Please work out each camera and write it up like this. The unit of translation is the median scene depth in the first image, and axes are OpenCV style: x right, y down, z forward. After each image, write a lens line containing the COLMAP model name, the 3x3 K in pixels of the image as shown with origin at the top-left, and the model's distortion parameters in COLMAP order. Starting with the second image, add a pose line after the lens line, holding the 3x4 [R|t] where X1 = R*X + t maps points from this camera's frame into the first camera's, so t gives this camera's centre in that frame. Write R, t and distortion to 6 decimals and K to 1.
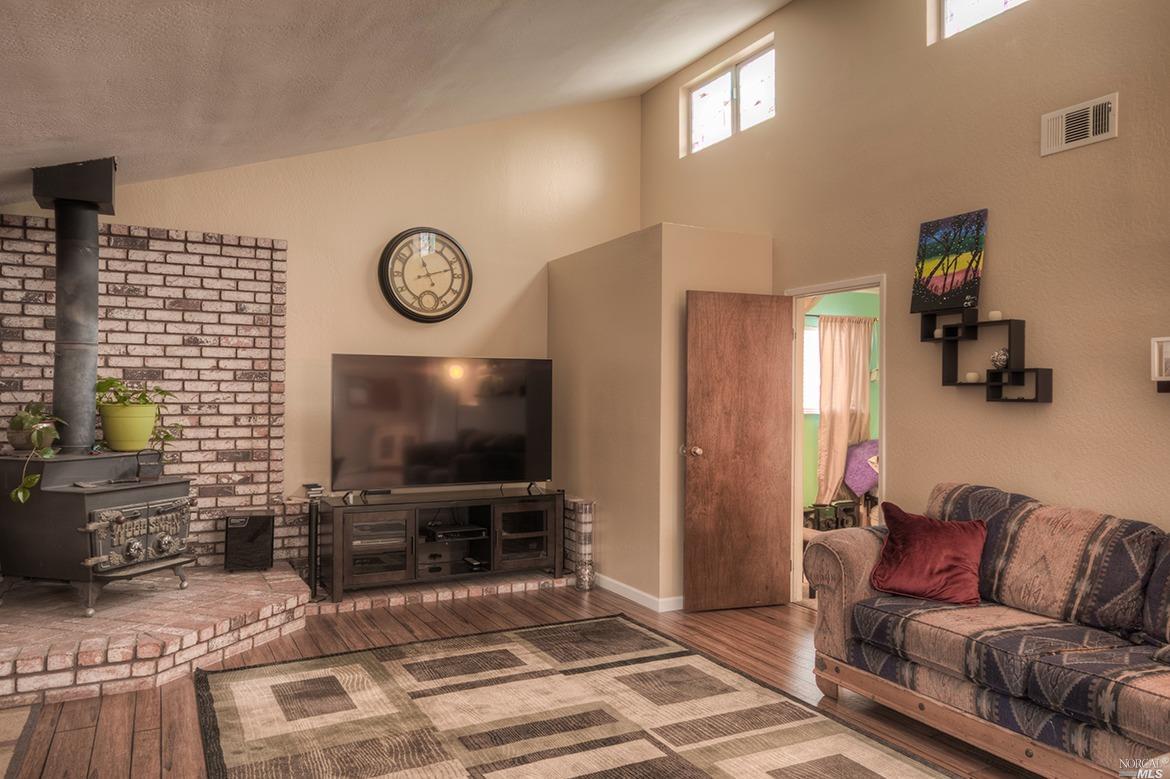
lens RADIAL K [[818.5, 0, 609.6], [0, 818.5, 386.7], [0, 0, 1]] dist [-0.010098, 0.023858]
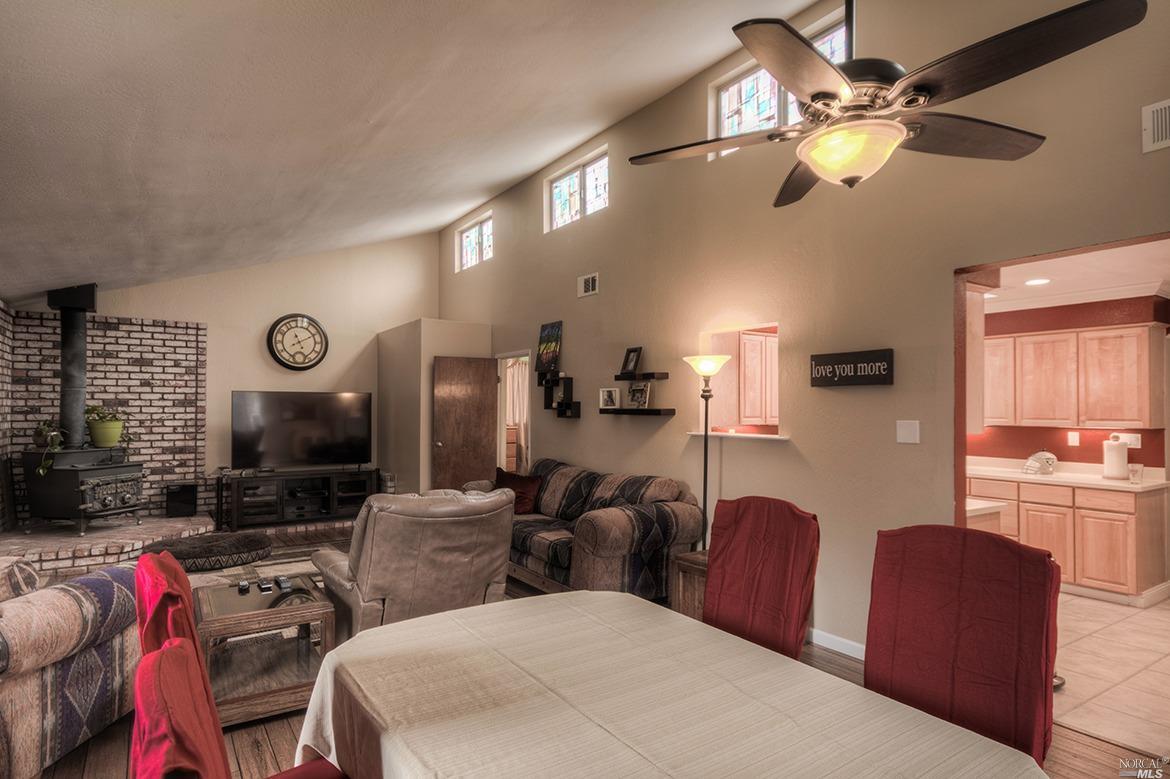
lens RADIAL K [[638.3, 0, 578.9], [0, 638.3, 399.6], [0, 0, 1]] dist [0.013055, 0.000504]
pose [[0.996118, -0.003522, 0.087963, 0.280469], [0.003567, 0.999994, -0.000352, -0.018853], [-0.087961, 0.000664, 0.996124, -0.430138]]
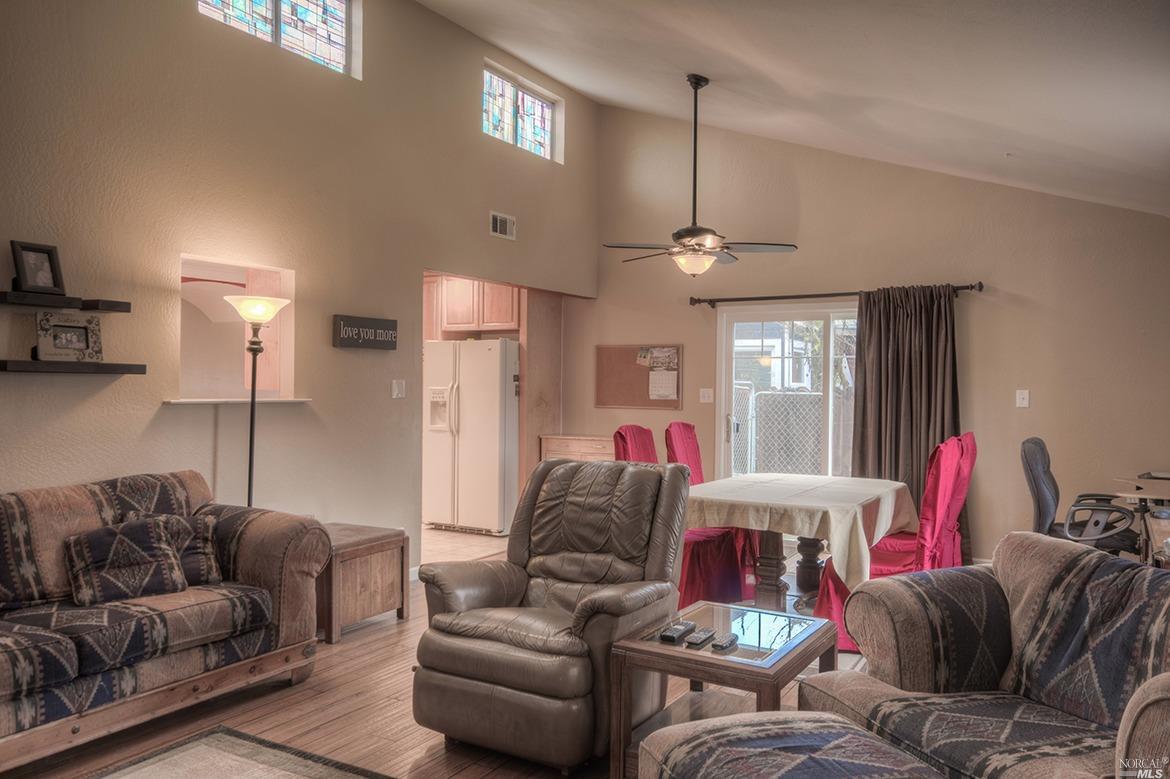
lens RADIAL K [[873.5, 0, 547.7], [0, 873.5, 376.8], [0, 0, 1]] dist [-0.004442, 0.013947]
pose [[-0.483336, -0.006830, 0.875408, -0.391462], [-0.026490, 0.999626, -0.006827, 0.002218], [-0.875034, -0.026489, -0.483336, 0.563847]]
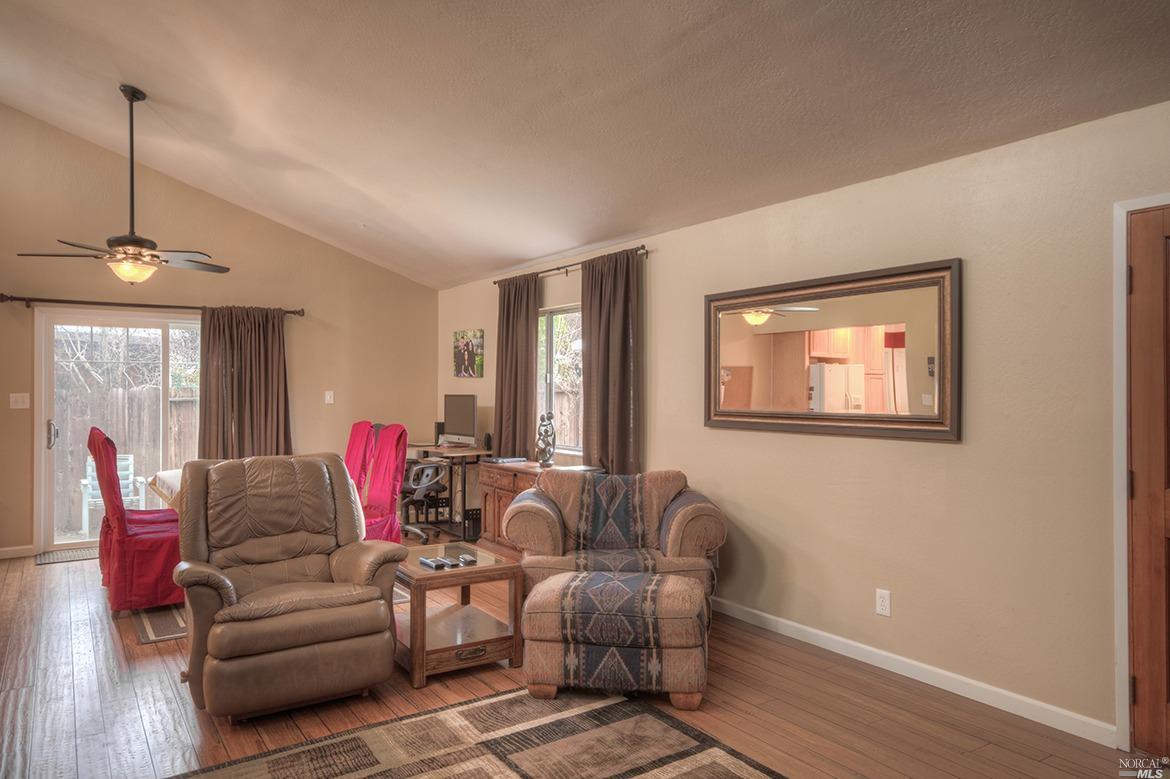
lens RADIAL K [[818.5, 0, 597.1], [0, 818.5, 390.7], [0, 0, 1]] dist [-0.010098, 0.023858]
pose [[-0.995692, -0.010152, -0.092165, -0.034777], [-0.008886, 0.999861, -0.014137, 0.010755], [0.092295, -0.013257, -0.995643, 0.965657]]
